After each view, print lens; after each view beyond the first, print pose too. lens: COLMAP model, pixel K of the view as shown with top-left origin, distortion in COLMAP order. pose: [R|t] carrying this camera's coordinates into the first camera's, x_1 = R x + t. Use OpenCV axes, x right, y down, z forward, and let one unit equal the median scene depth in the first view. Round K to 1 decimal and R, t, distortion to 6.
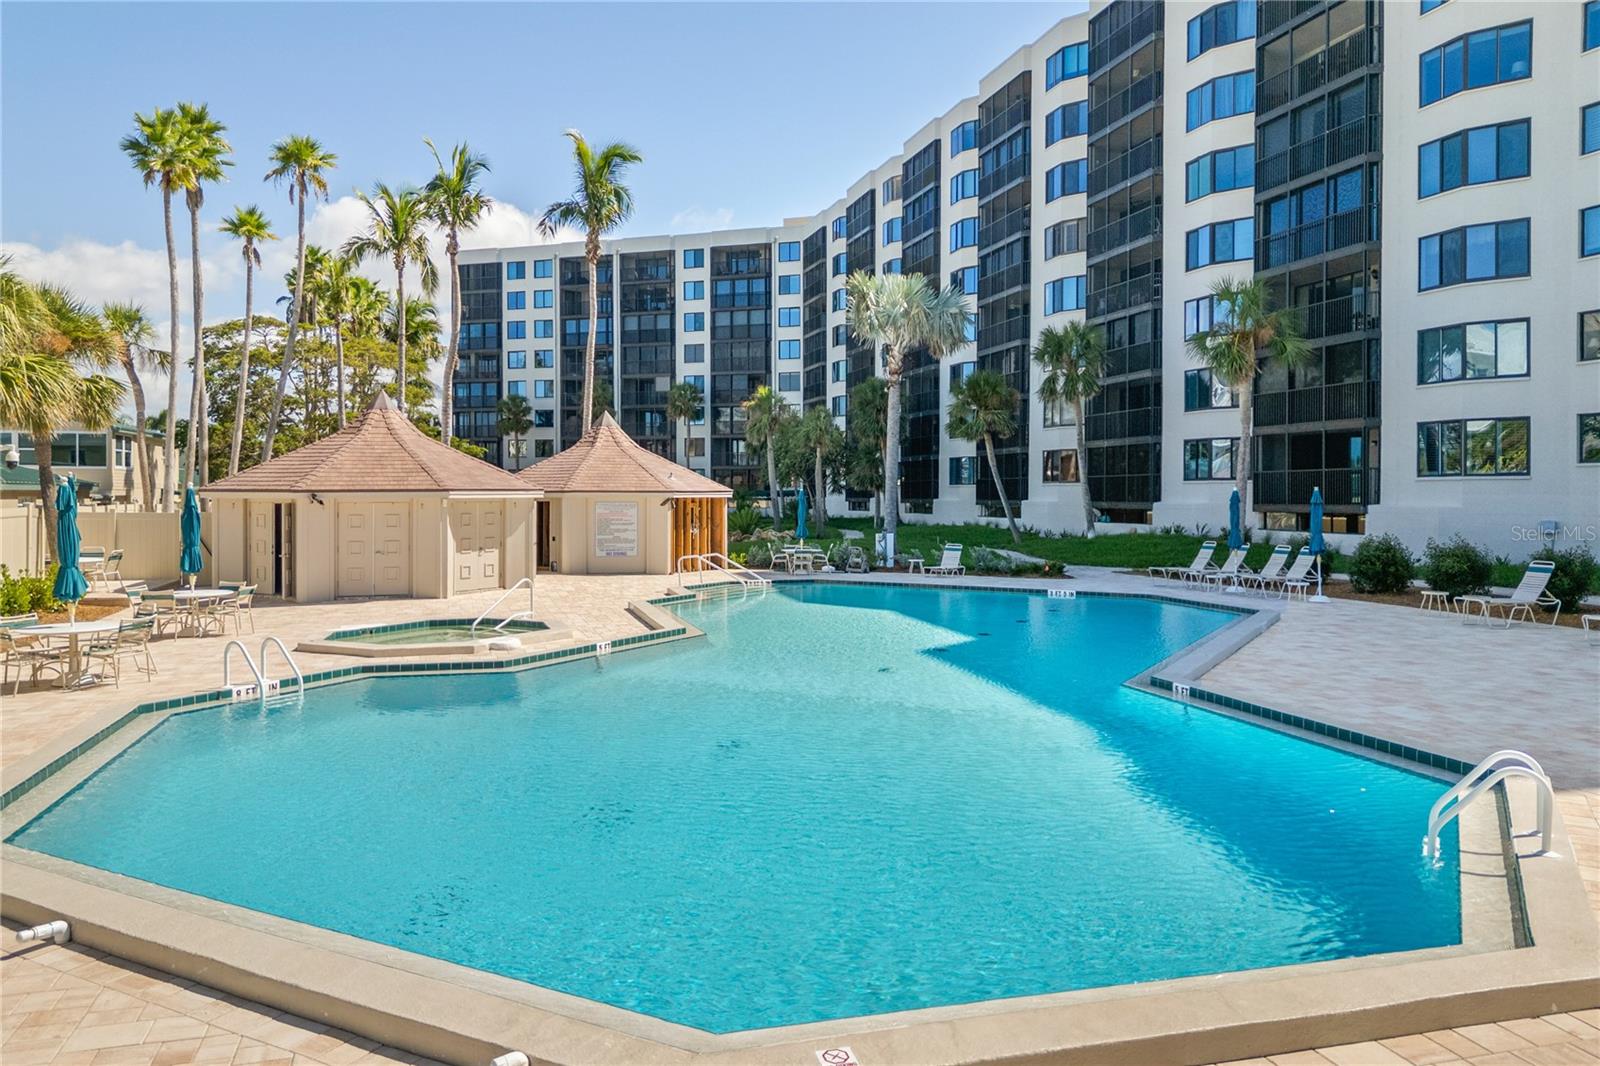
lens RADIAL K [[1121.8, 0, 808.9], [0, 1121.8, 529.7], [0, 0, 1]] dist [0.018629, -0.006428]
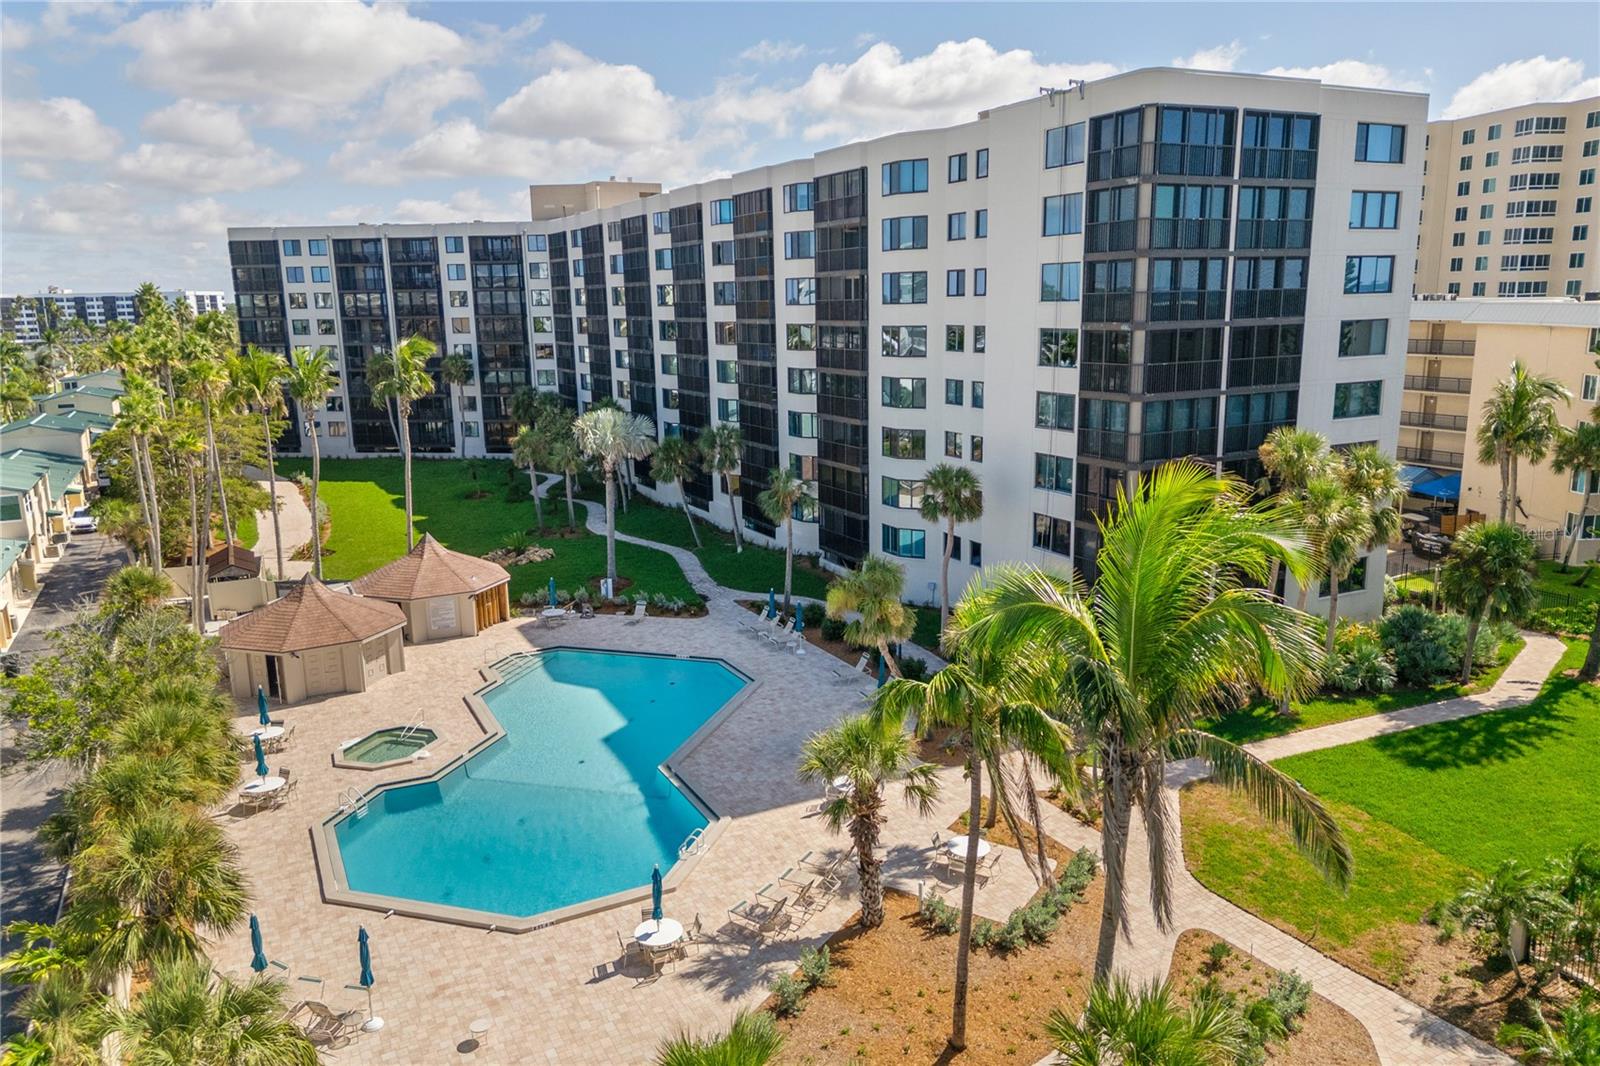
lens RADIAL K [[1121.8, 0, 808.9], [0, 1121.8, 529.7], [0, 0, 1]] dist [0.018629, -0.006428]
pose [[0.980182, -0.058801, 0.189172, 0.022185], [0.023981, 0.983129, 0.181337, -0.151457], [-0.196643, -0.173207, 0.965055, -0.272064]]
